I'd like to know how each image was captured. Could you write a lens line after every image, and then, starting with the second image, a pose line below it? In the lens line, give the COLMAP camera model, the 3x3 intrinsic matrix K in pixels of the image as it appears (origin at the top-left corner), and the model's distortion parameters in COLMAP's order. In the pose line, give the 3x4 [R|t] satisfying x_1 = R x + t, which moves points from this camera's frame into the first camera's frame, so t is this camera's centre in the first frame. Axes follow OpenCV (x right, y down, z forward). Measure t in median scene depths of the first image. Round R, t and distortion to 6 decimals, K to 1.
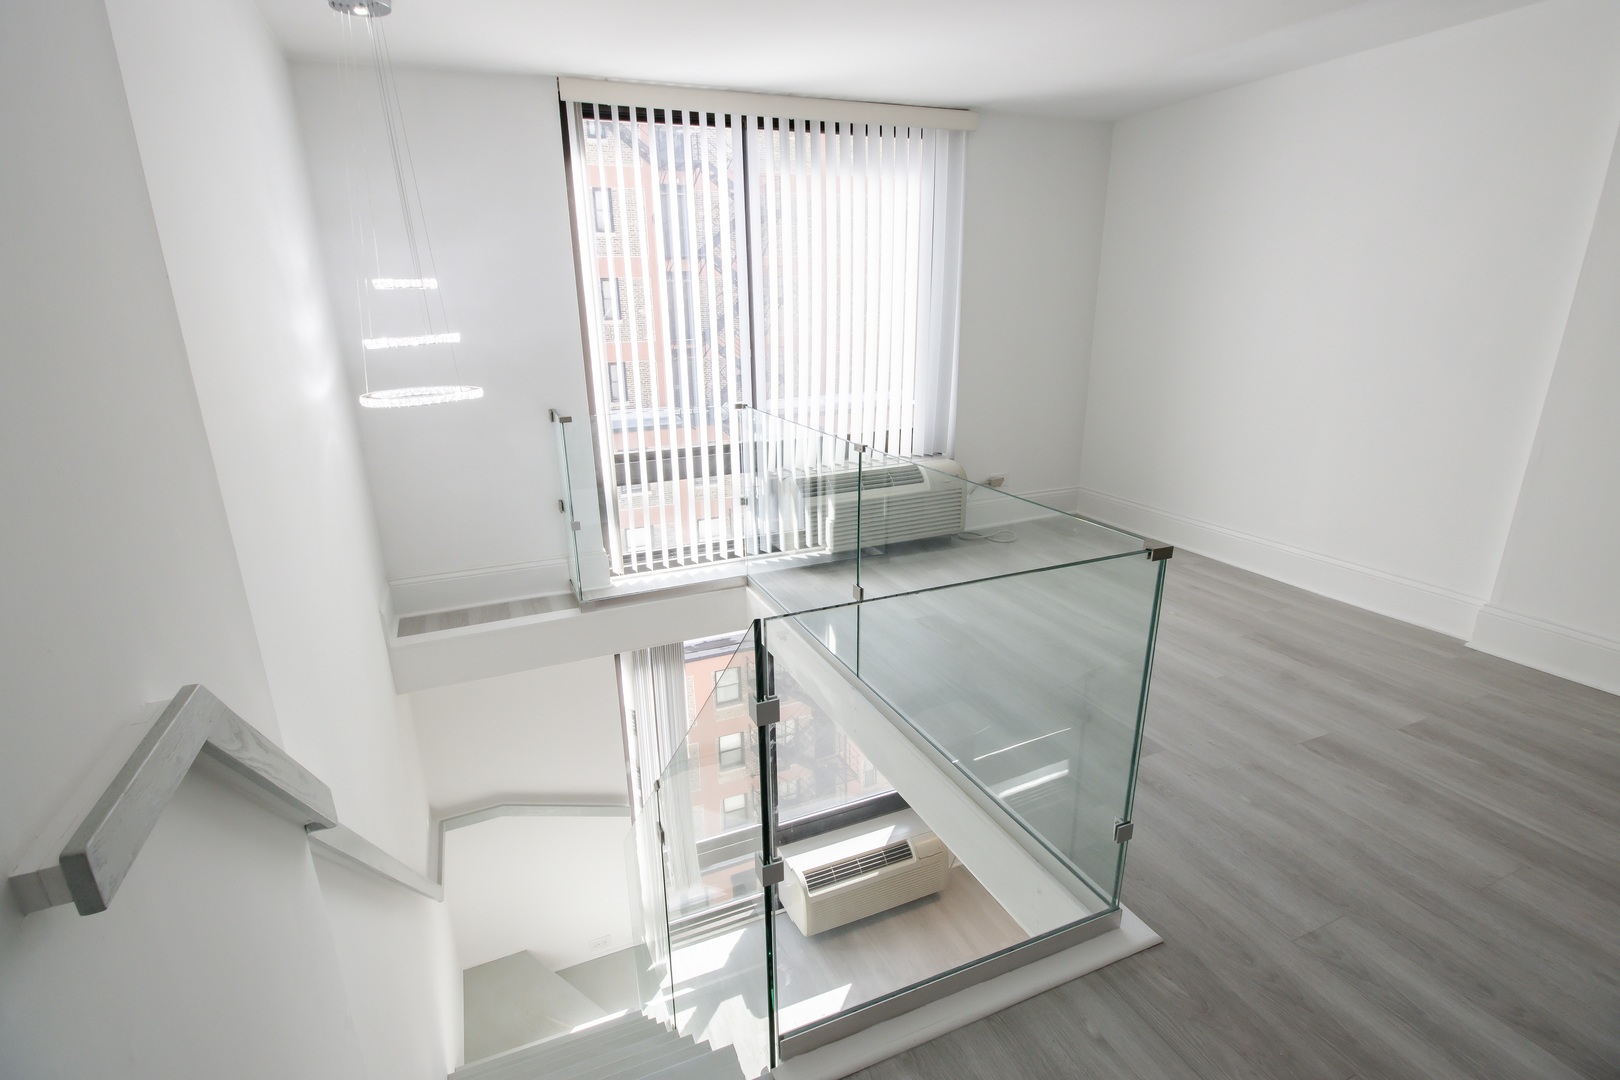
lens RADIAL K [[762.0, 0, 810.0], [0, 762.0, 540.0], [0, 0, 1]] dist [0.000339, 0.000159]
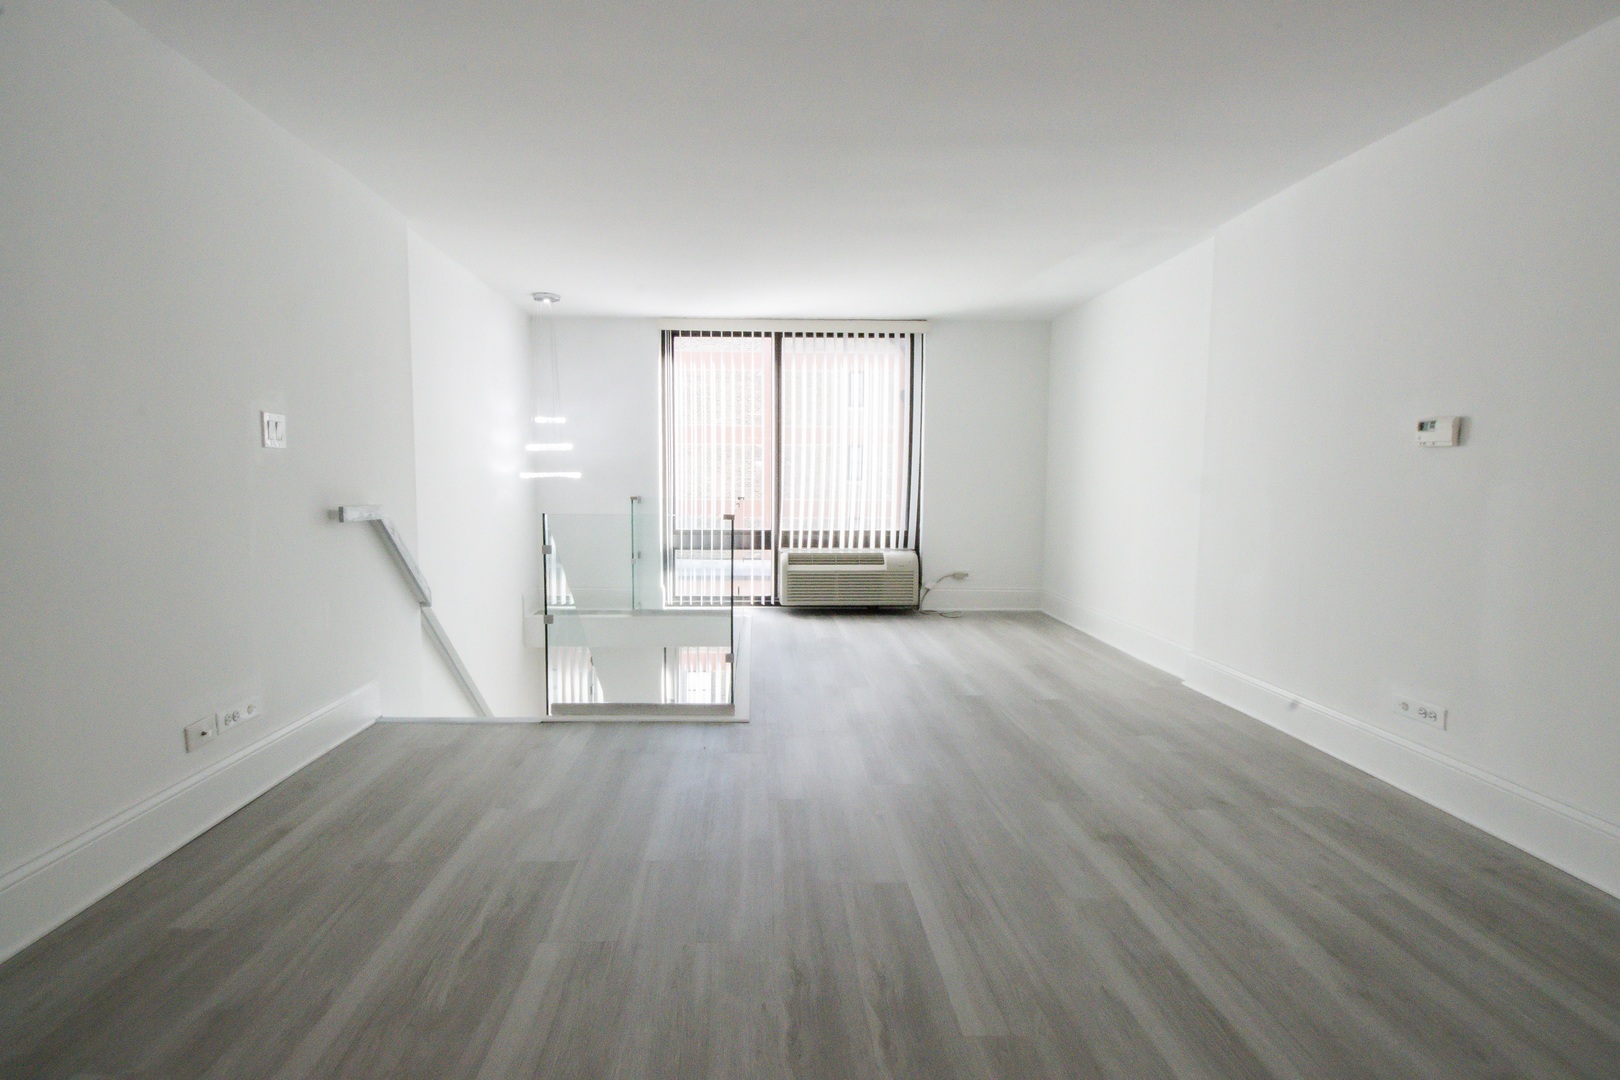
lens RADIAL K [[762.0, 0, 810.0], [0, 762.0, 540.0], [0, 0, 1]] dist [0.000339, 0.000159]
pose [[0.939345, 0.054885, -0.338555, 0.683301], [-0.126014, 0.973301, -0.191848, 0.230999], [0.318986, 0.222874, 0.921181, -0.482309]]
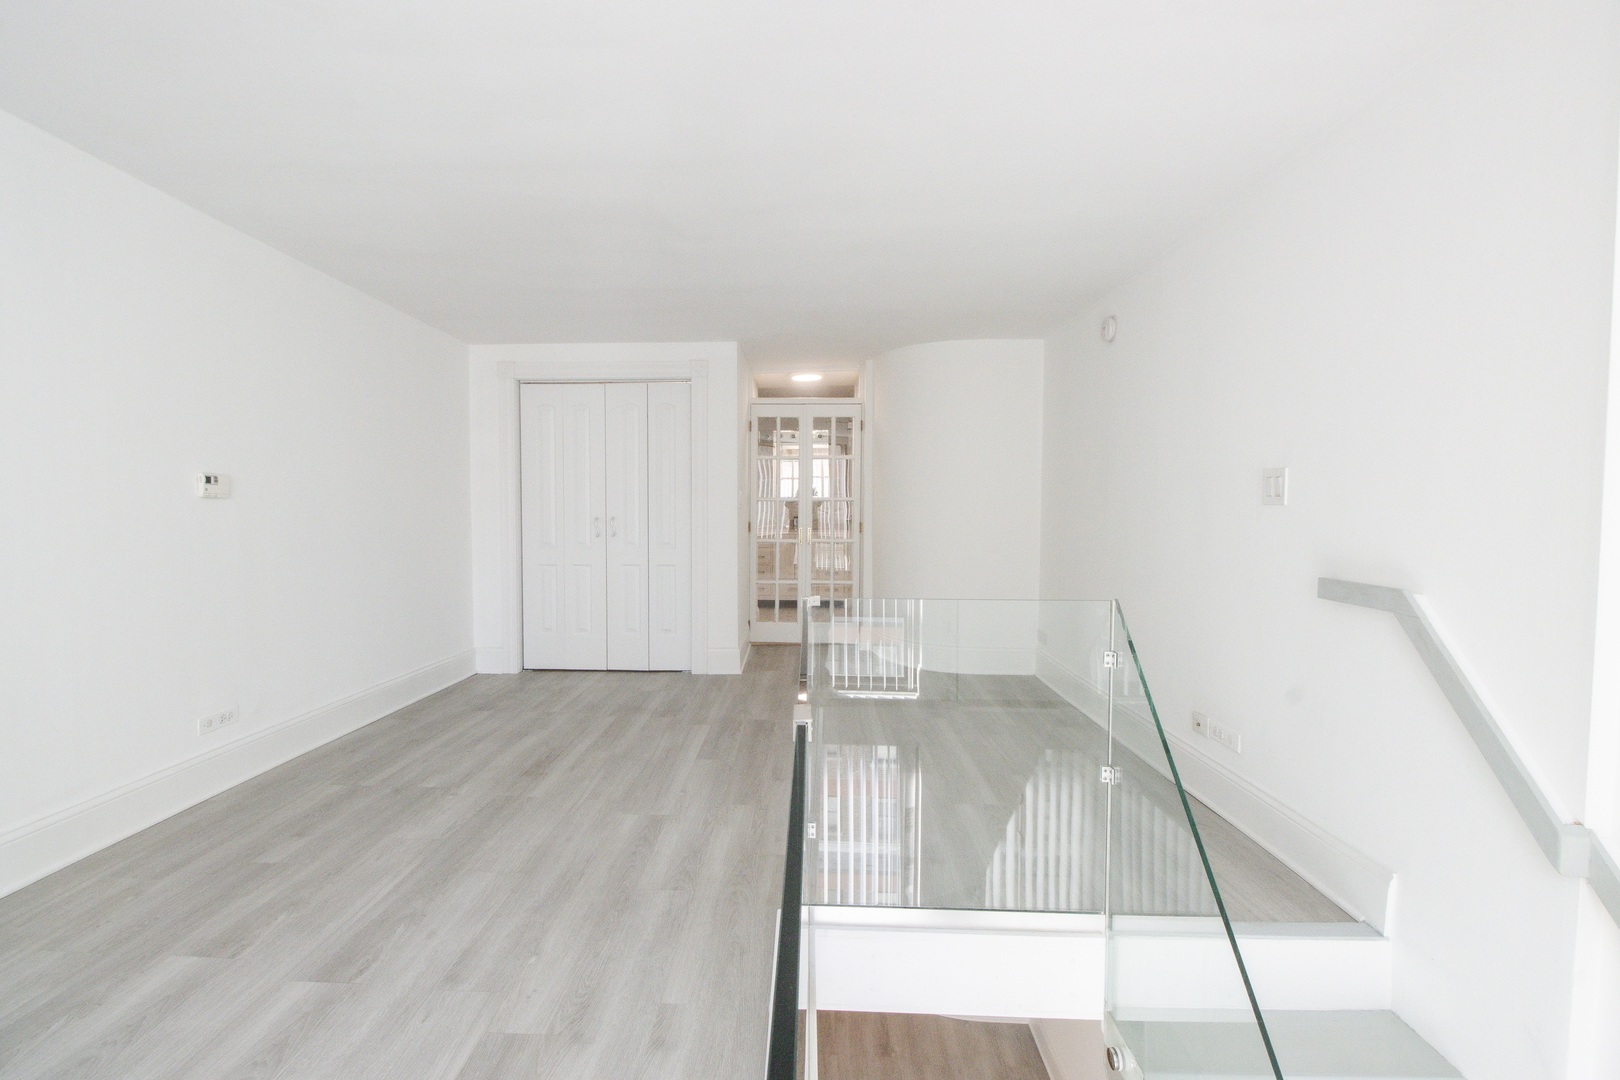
lens RADIAL K [[771.6, 0, 773.6], [0, 771.6, 539.5], [0, 0, 1]] dist [-0.000470, -0.000047]
pose [[-0.892227, -0.003385, 0.451574, -0.068765], [0.145517, 0.944478, 0.294595, -0.250511], [-0.427499, 0.328557, -0.842196, 1.026272]]
